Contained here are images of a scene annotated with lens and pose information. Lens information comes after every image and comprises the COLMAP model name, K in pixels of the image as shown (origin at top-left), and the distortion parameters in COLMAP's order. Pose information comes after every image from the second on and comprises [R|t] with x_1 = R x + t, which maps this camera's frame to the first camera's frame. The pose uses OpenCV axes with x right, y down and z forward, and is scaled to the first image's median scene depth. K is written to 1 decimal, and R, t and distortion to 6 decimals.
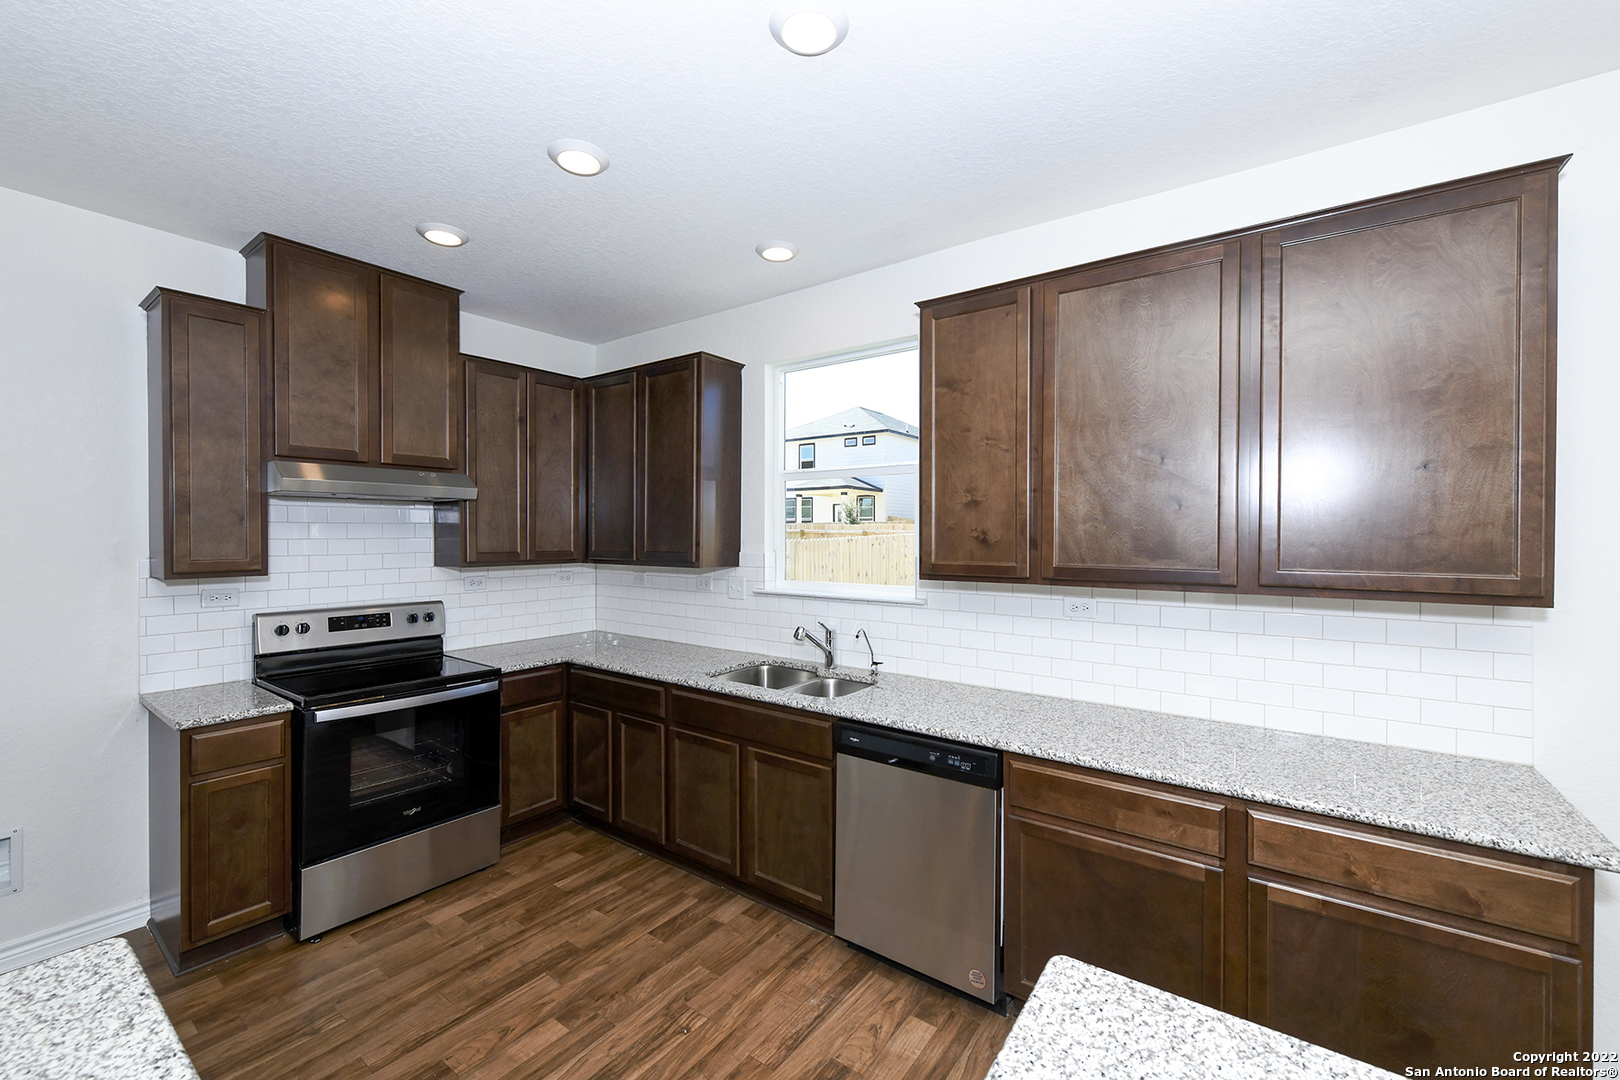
lens RADIAL K [[648.4, 0, 806.7], [0, 648.4, 537.6], [0, 0, 1]] dist [-0.002614, -0.000459]
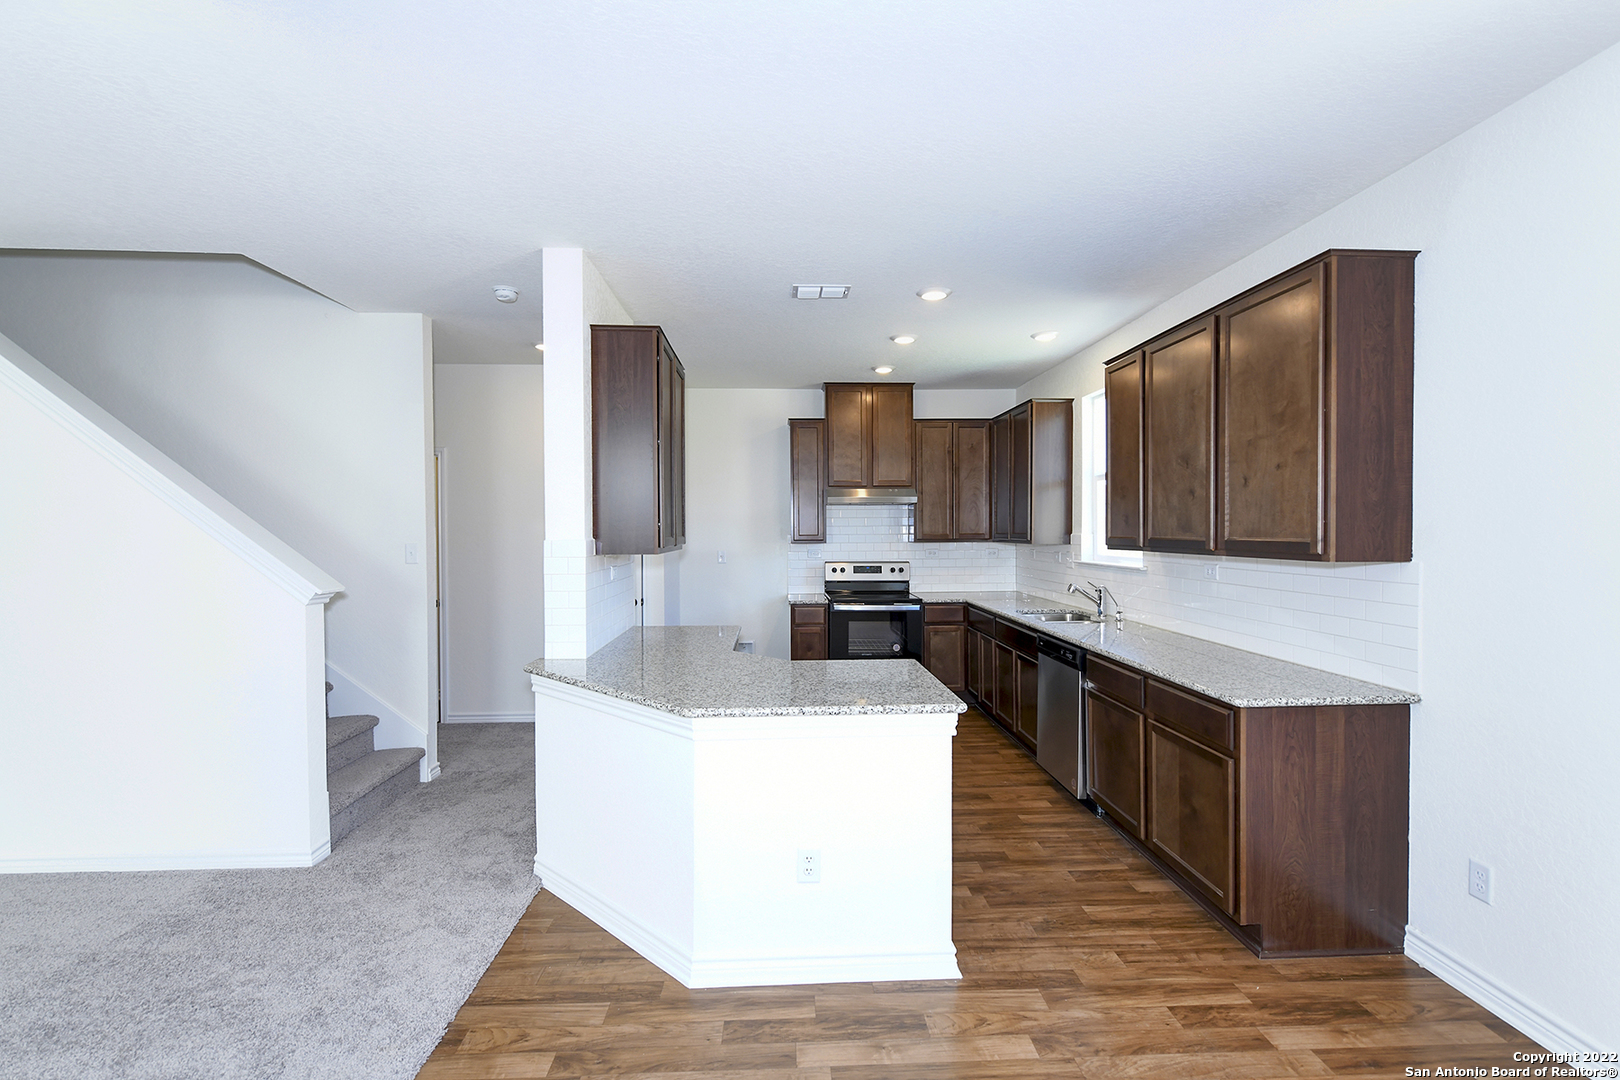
lens RADIAL K [[721.6, 0, 817.0], [0, 721.6, 536.4], [0, 0, 1]] dist [0.001541, -0.000923]
pose [[0.634493, 0.003226, -0.772922, 0.856264], [0.001248, 0.999986, 0.005197, 0.021529], [0.772928, -0.004262, 0.634480, -0.461999]]
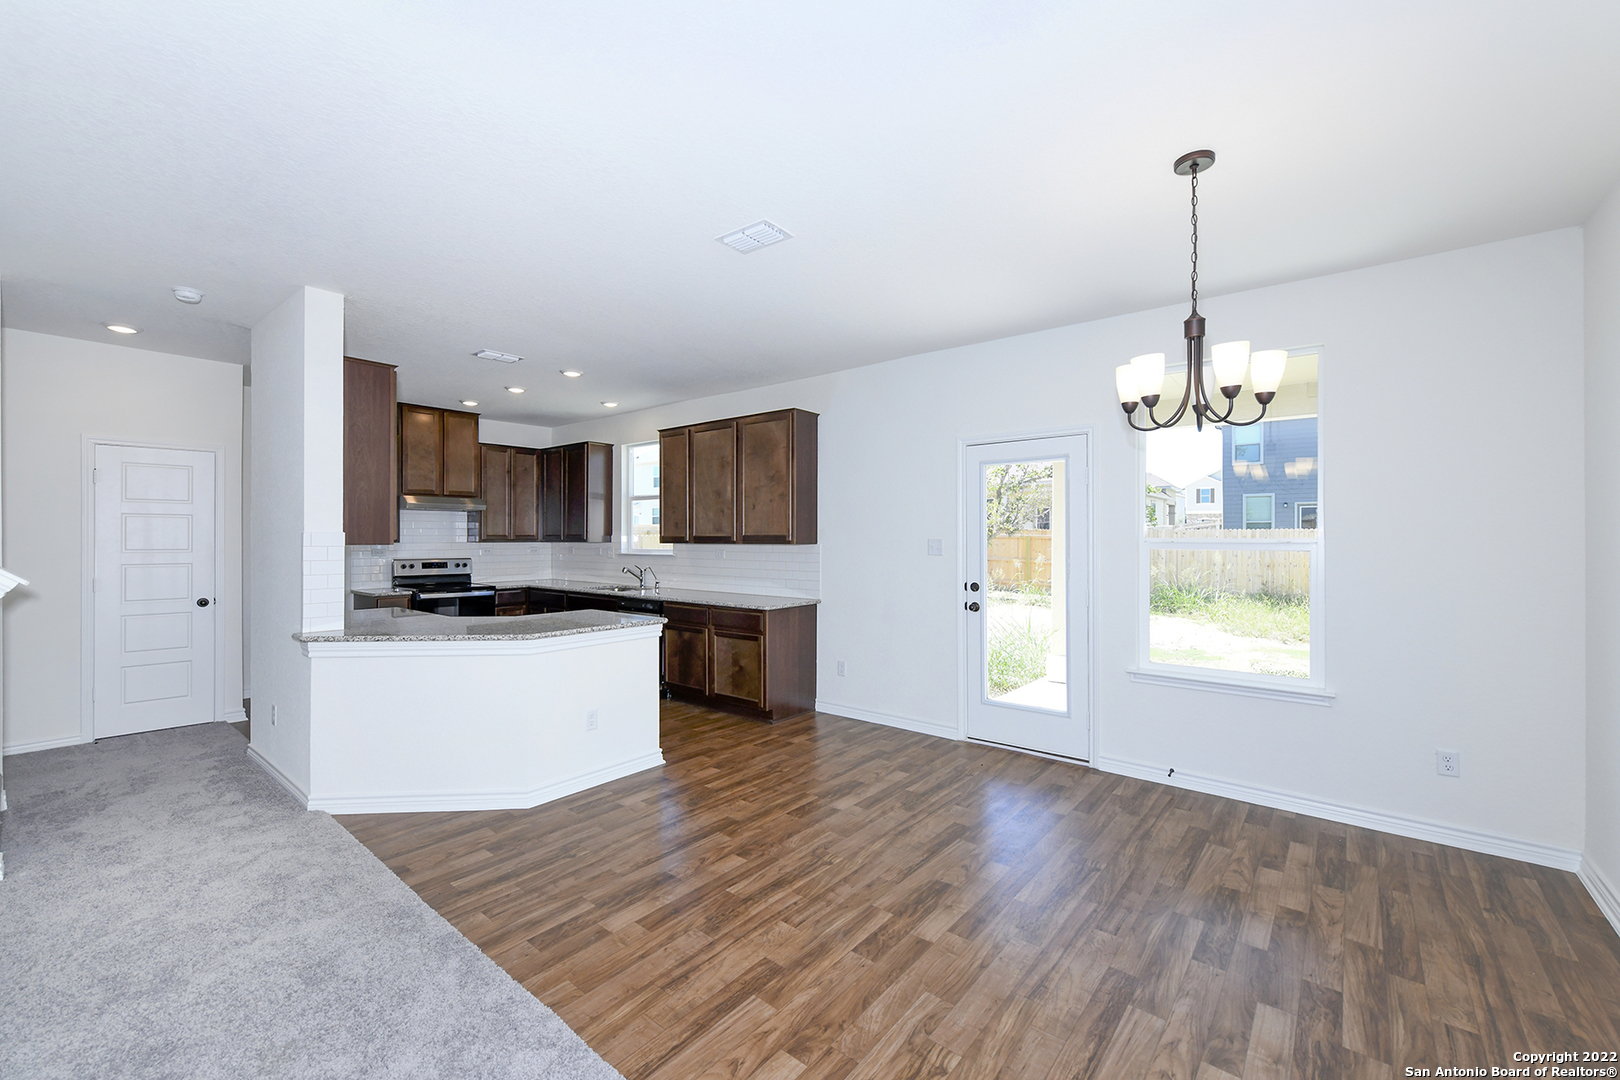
lens RADIAL K [[654.2, 0, 799.4], [0, 654.2, 534.4], [0, 0, 1]] dist [0.002196, -0.000151]
pose [[0.998186, -0.001194, -0.060186, 0.707660], [0.000501, 0.999933, -0.011535, 0.049942], [0.060196, 0.011484, 0.998121, -1.188142]]
